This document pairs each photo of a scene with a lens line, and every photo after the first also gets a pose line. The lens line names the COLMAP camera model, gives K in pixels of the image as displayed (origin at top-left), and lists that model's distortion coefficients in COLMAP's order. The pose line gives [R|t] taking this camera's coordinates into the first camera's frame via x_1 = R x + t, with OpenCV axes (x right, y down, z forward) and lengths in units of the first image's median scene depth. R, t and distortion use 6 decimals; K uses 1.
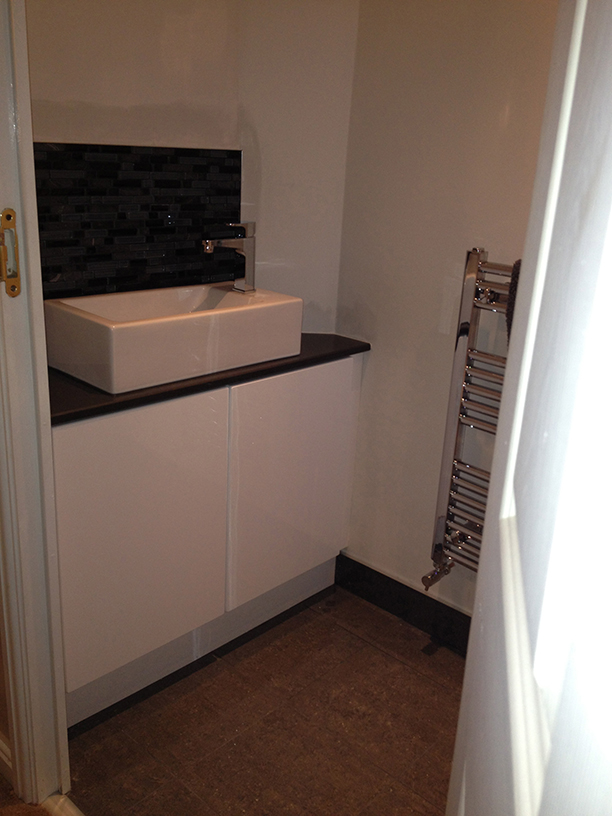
lens RADIAL K [[761.5, 0, 304.9], [0, 761.5, 385.9], [0, 0, 1]] dist [0.056626, 0.000000]
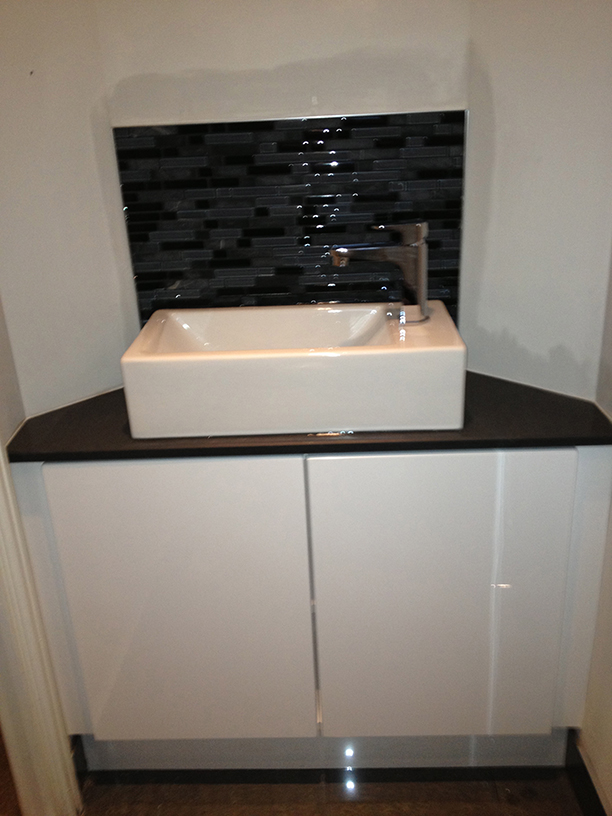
lens RADIAL K [[761.5, 0, 309.9], [0, 761.5, 400.6], [0, 0, 1]] dist [0.056626, 0.000000]
pose [[0.677530, 0.207259, -0.705689, 0.390509], [-0.145978, 0.978281, 0.147165, -0.154577], [0.720863, 0.003307, 0.693070, 0.490006]]
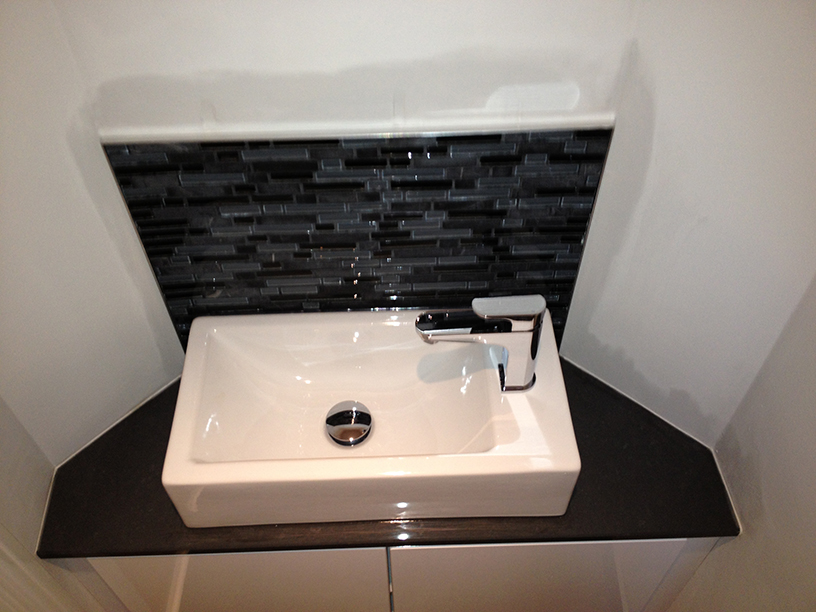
lens RADIAL K [[761.5, 0, 417.1], [0, 761.5, 284.3], [0, 0, 1]] dist [0.056626, 0.000000]
pose [[0.717481, 0.491979, -0.493131, 0.123237], [-0.172415, 0.811332, 0.558581, -0.526237], [0.674903, -0.315748, 0.666940, 0.641835]]
